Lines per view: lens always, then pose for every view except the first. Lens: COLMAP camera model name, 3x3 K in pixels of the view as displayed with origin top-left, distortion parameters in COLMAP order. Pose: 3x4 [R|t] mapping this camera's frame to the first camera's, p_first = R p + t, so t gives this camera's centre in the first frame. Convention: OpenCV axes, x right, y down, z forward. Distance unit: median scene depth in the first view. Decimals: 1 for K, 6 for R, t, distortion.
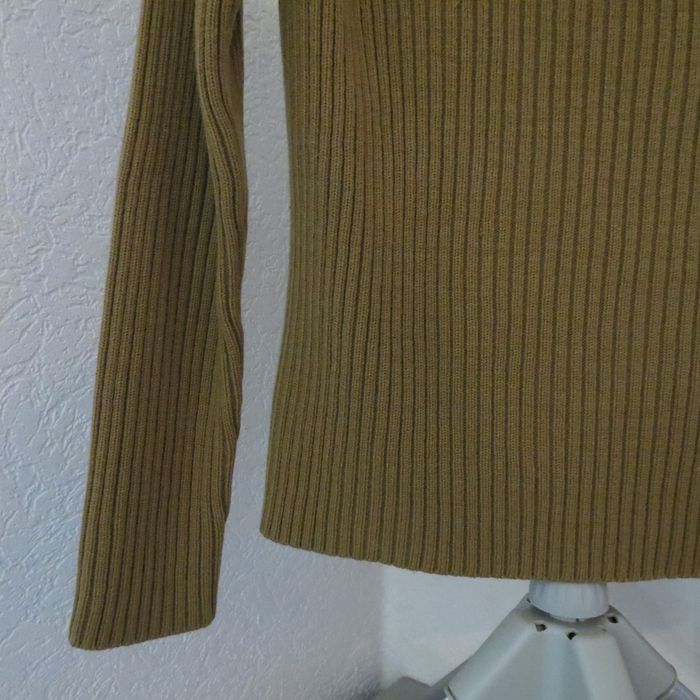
lens RADIAL K [[660.2, 0, 350.9], [0, 660.2, 336.5], [0, 0, 1]] dist [-0.027215, 0.000000]
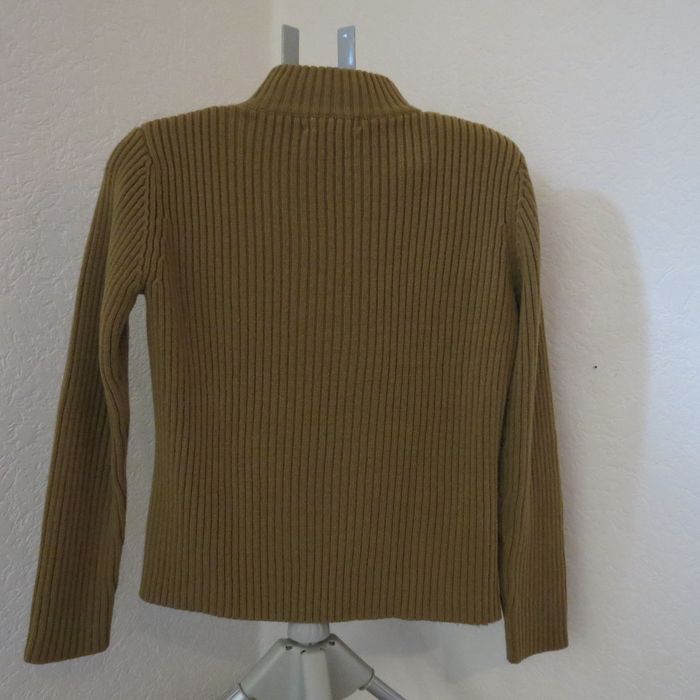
lens RADIAL K [[660.2, 0, 351.7], [0, 660.2, 333.2], [0, 0, 1]] dist [-0.027215, 0.000000]
pose [[0.998593, 0.004258, 0.052853, 0.369506], [-0.001293, 0.998430, -0.055999, -0.340999], [-0.053008, 0.055852, 0.997031, -0.908364]]
